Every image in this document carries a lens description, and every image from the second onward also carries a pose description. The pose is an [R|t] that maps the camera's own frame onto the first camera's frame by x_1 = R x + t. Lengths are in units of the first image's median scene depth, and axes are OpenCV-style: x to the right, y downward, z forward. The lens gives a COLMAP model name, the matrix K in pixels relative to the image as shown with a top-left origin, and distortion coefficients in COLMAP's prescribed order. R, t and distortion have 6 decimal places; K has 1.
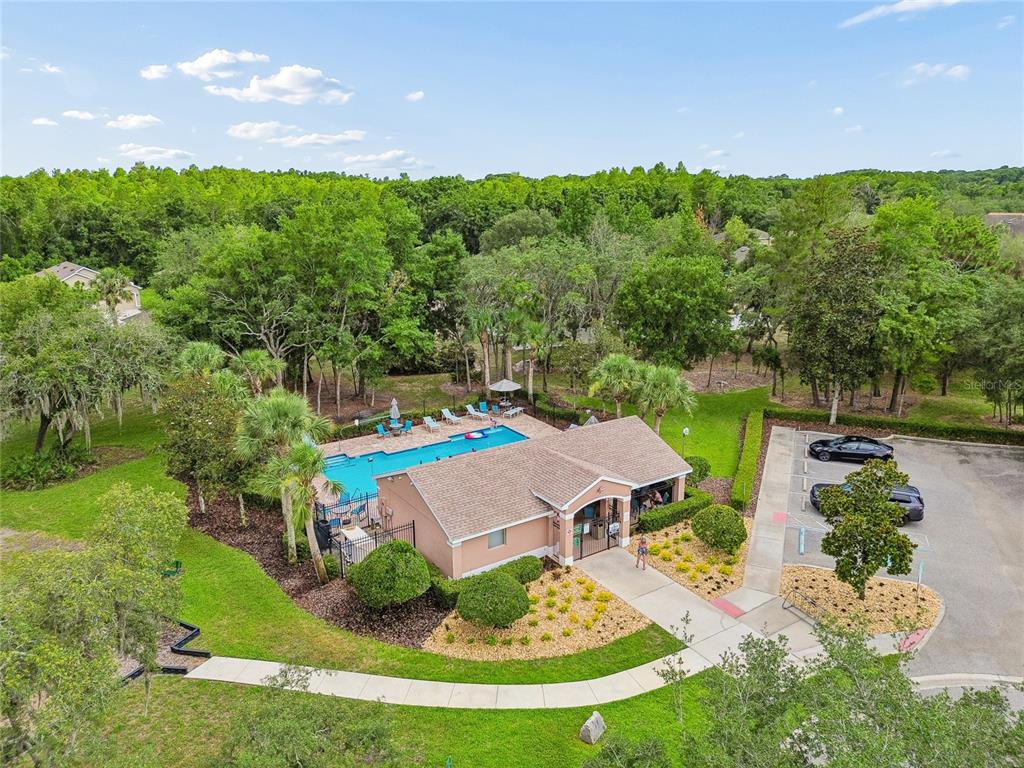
lens RADIAL K [[717.3, 0, 512.0], [0, 717.3, 384.0], [0, 0, 1]] dist [0.066846, -0.000277]
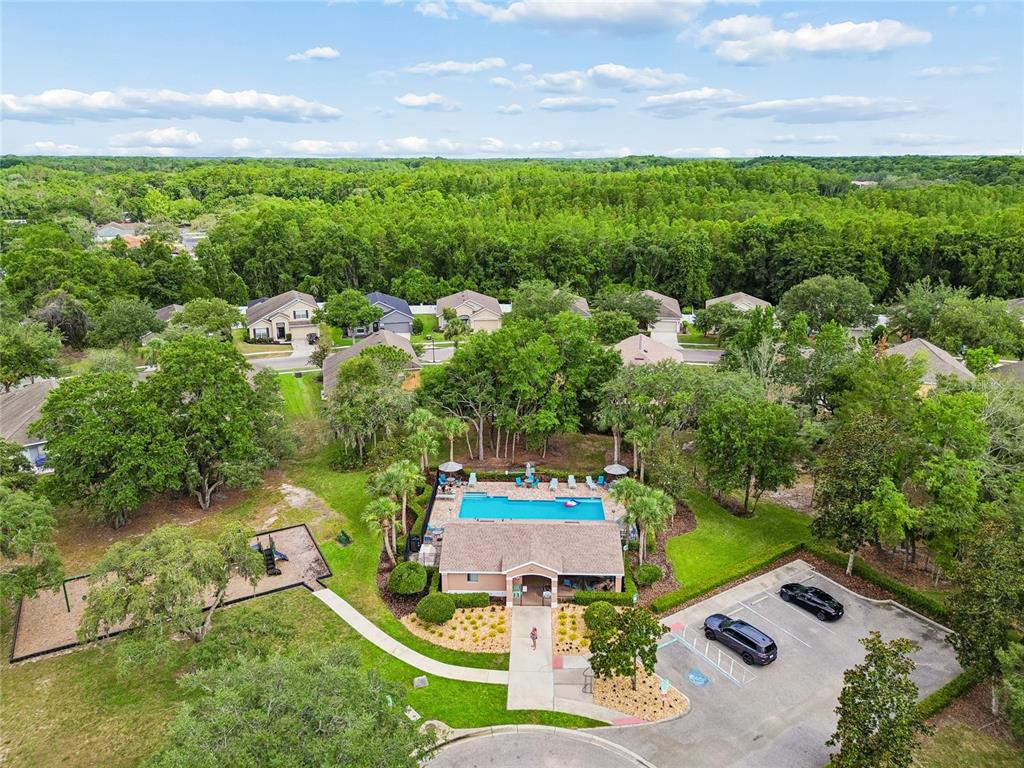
lens RADIAL K [[755.0, 0, 515.5], [0, 755.0, 359.4], [0, 0, 1]] dist [0.053754, -0.008163]
pose [[0.807801, 0.156867, -0.568199, 0.974463], [-0.144404, 0.987231, 0.067255, -0.424760], [0.571494, 0.027721, 0.820138, -0.445627]]
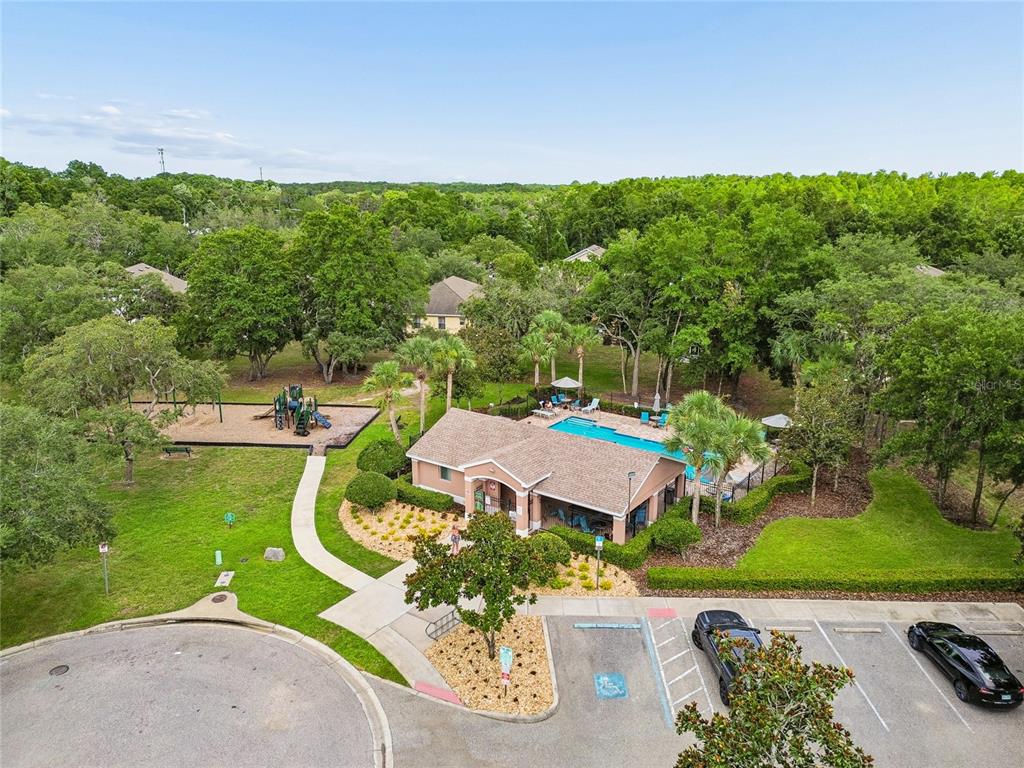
lens RADIAL K [[755.0, 0, 515.5], [0, 755.0, 359.4], [0, 0, 1]] dist [0.053754, -0.008163]
pose [[0.334356, 0.206035, -0.919650, 1.158373], [-0.239020, 0.962445, 0.128723, -0.177490], [0.911633, 0.176776, 0.371046, 0.544137]]
